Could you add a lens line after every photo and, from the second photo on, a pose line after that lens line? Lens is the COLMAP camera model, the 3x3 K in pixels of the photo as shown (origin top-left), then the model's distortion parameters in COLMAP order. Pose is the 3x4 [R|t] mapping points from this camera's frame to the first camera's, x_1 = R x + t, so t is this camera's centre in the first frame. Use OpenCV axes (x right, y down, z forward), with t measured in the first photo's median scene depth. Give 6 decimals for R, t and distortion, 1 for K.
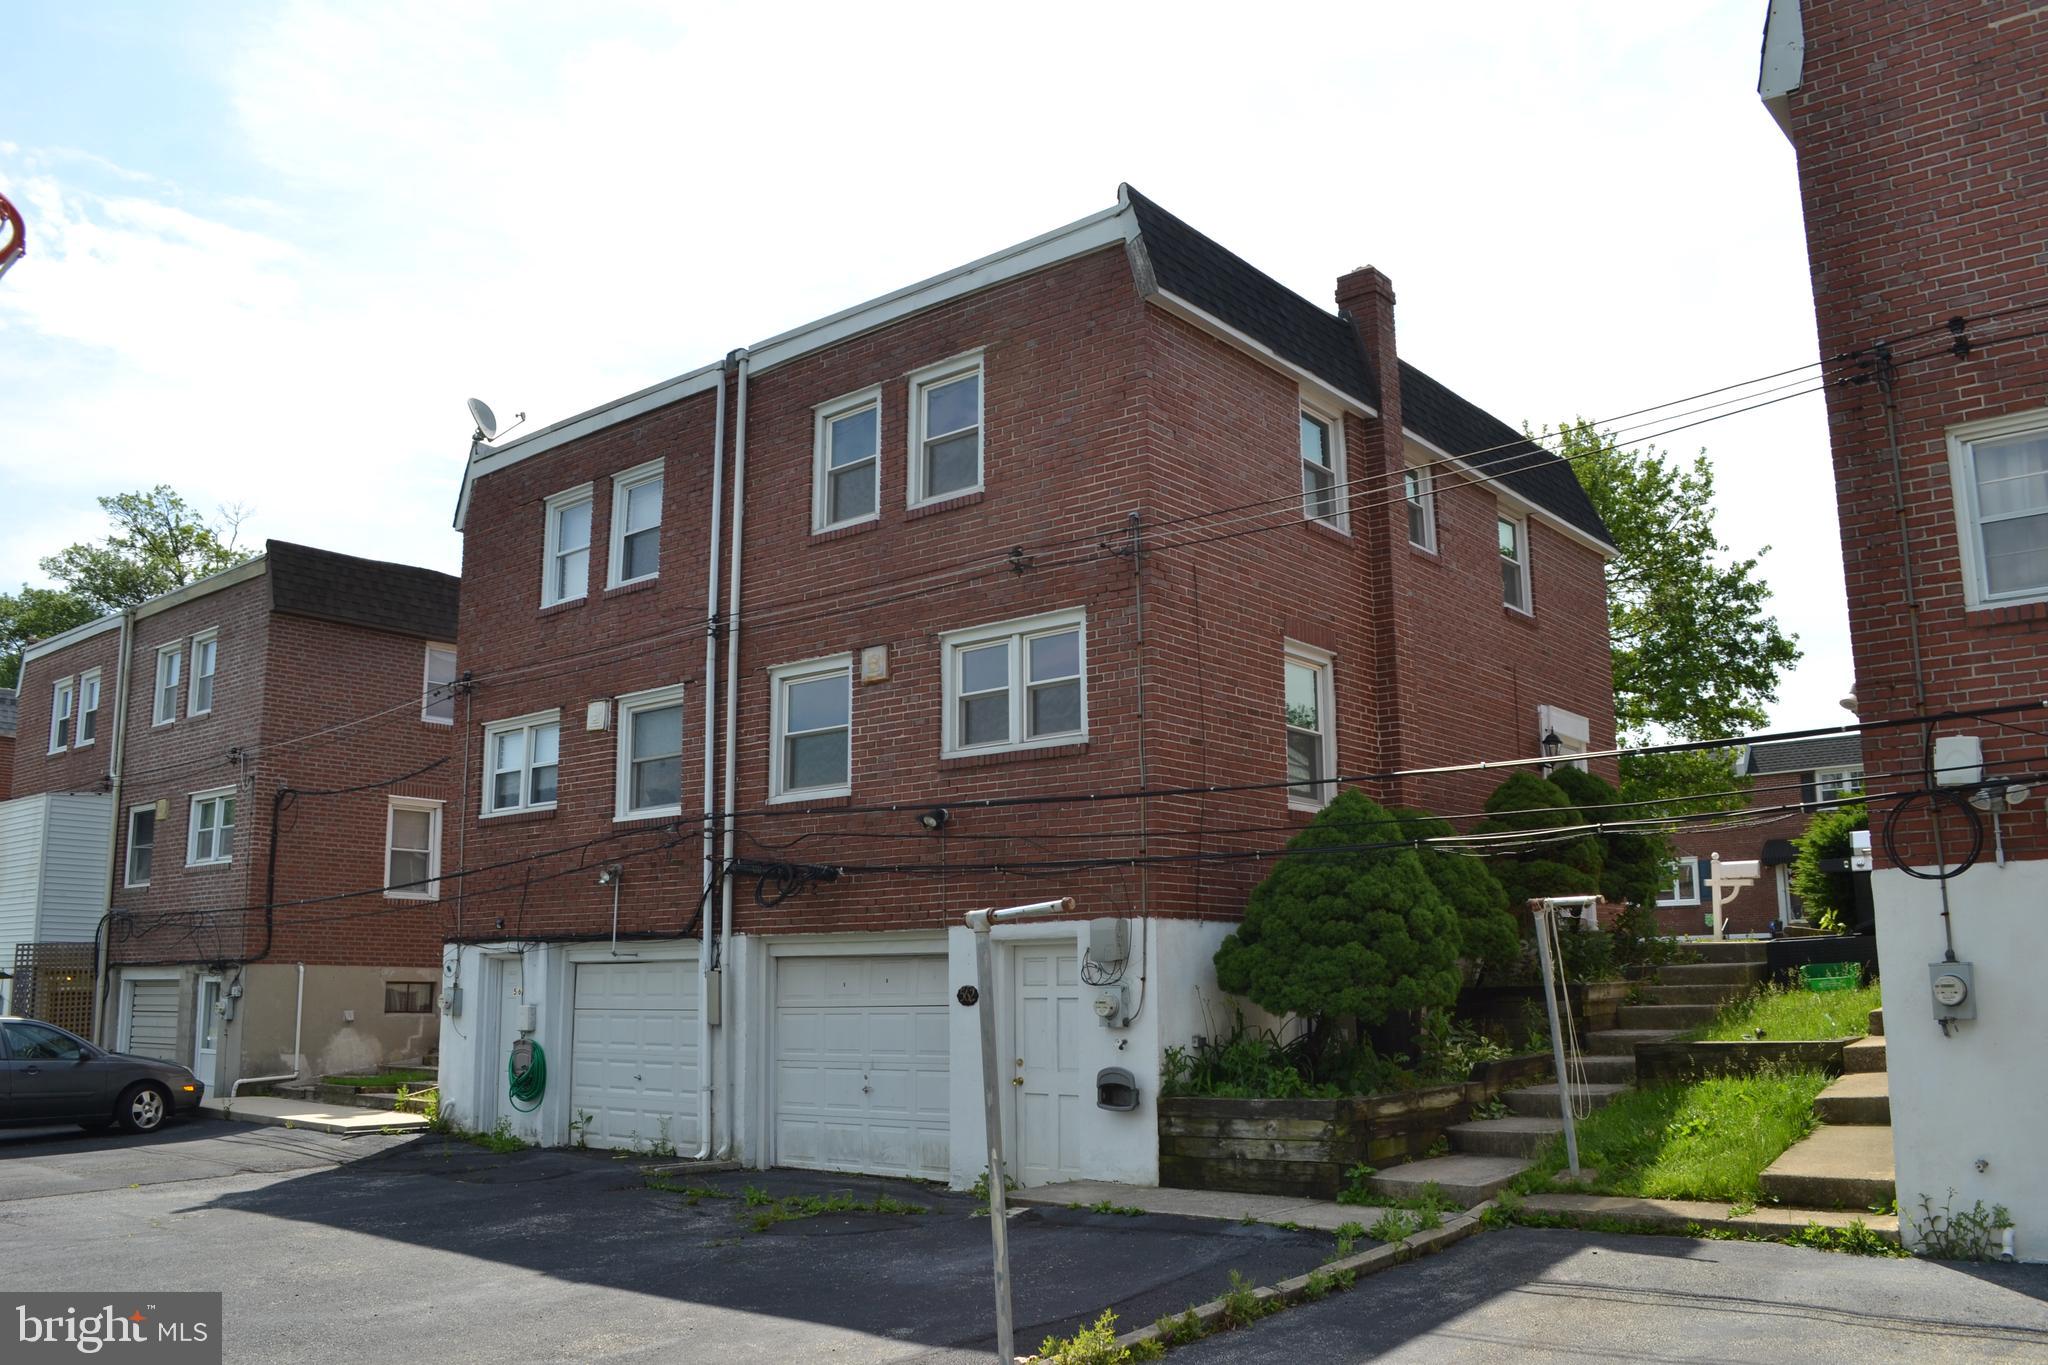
lens RADIAL K [[1638.7, 0, 1010.2], [0, 1638.7, 696.9], [0, 0, 1]] dist [-0.088031, 0.016483]
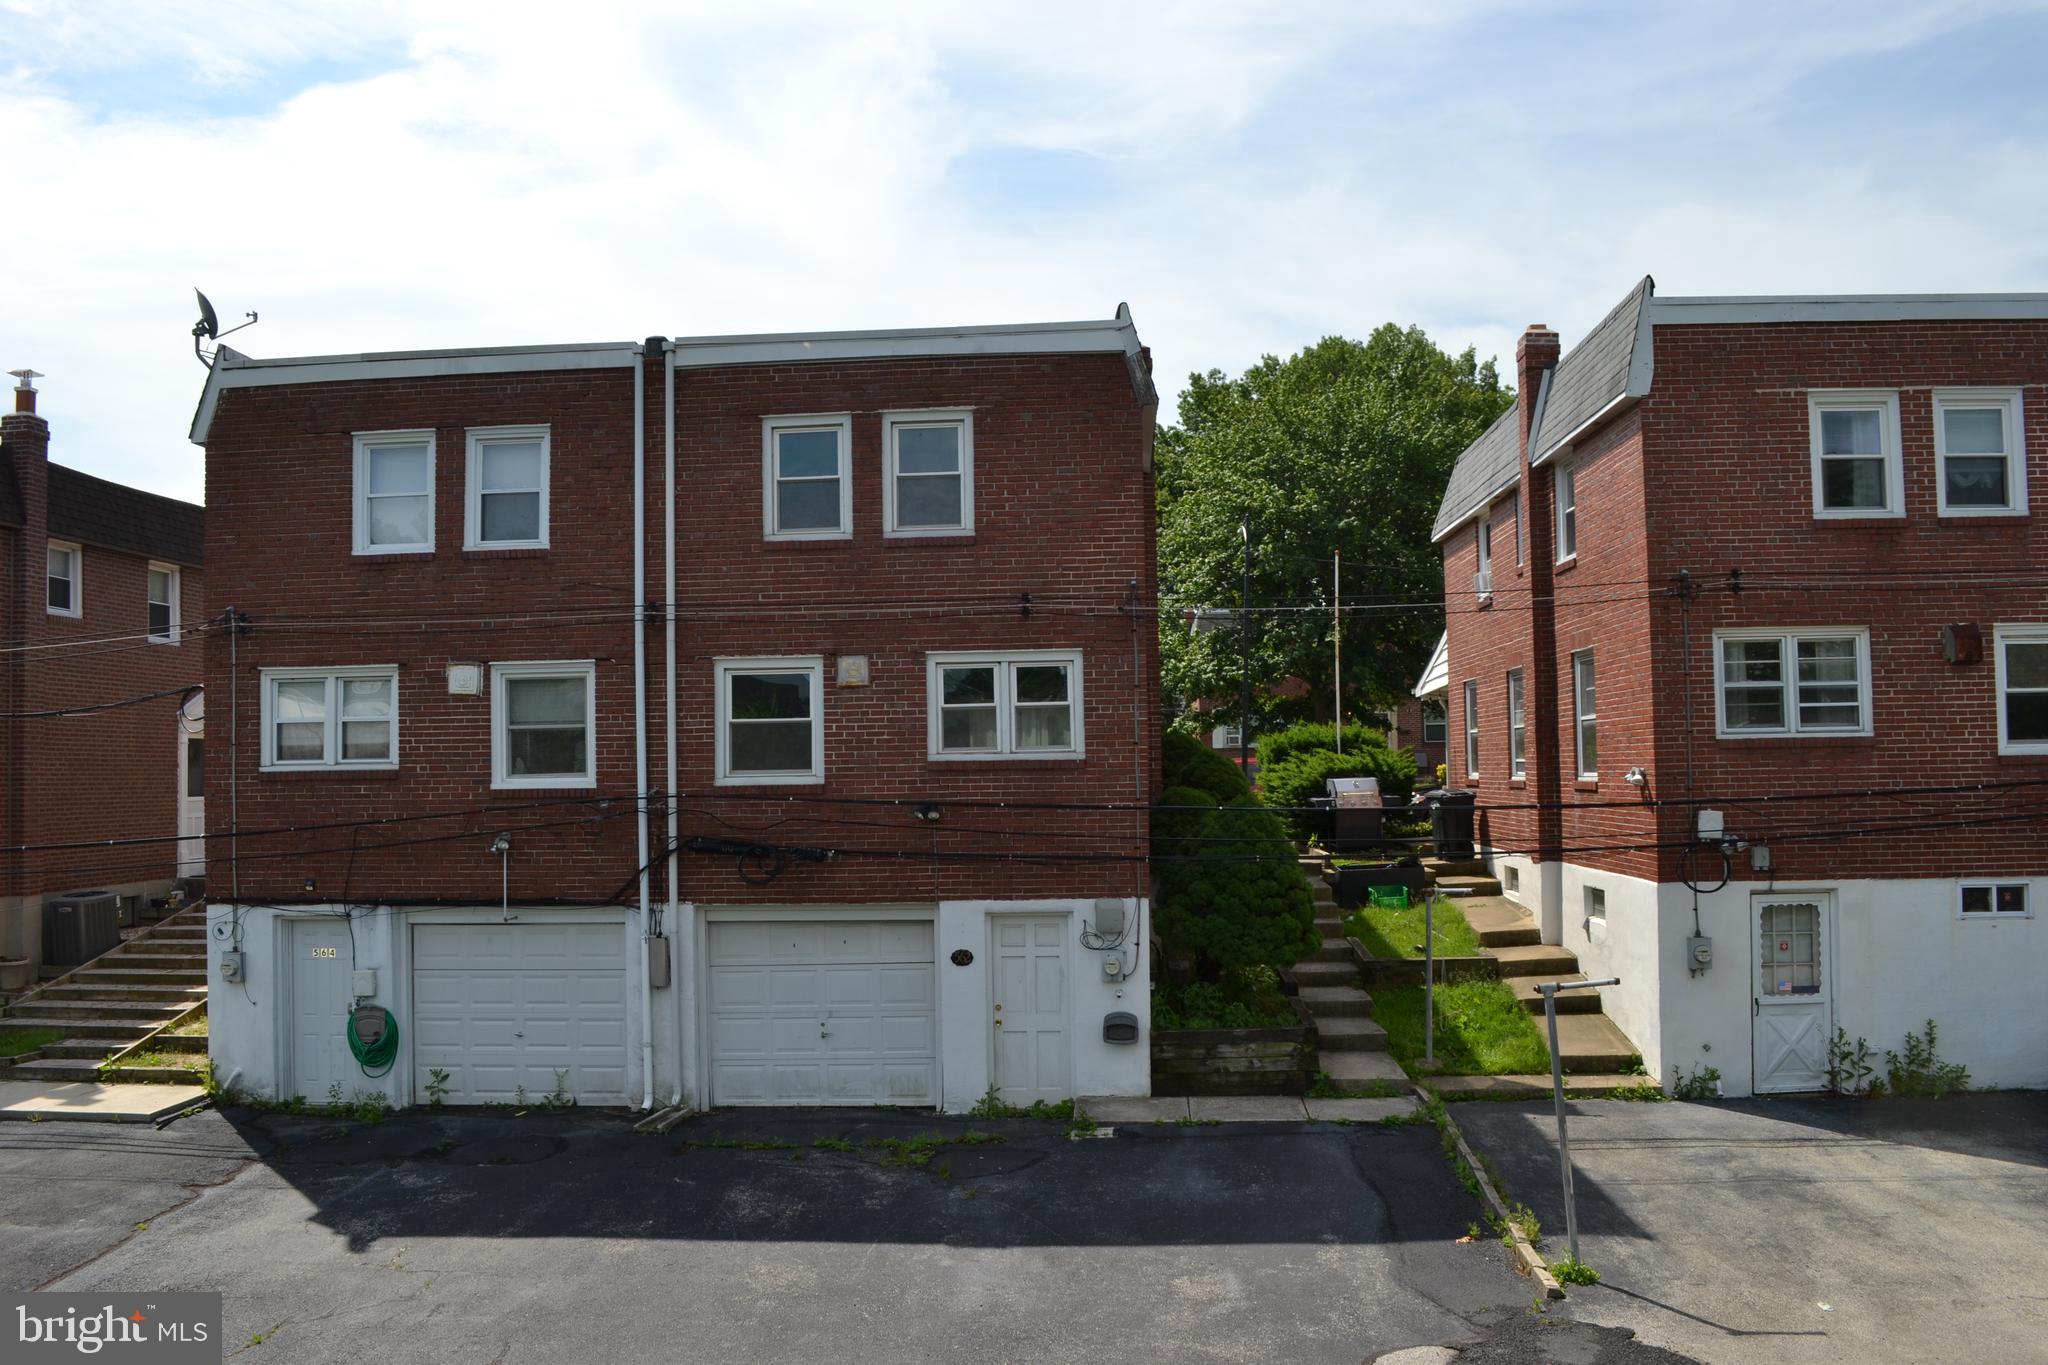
lens RADIAL K [[1638.7, 0, 1013.4], [0, 1638.7, 701.0], [0, 0, 1]] dist [-0.088031, 0.016483]
pose [[0.807501, 0.016119, 0.589646, -0.662170], [-0.093263, 0.990542, 0.100642, -0.123813], [-0.582447, -0.136261, 0.801367, 0.019477]]
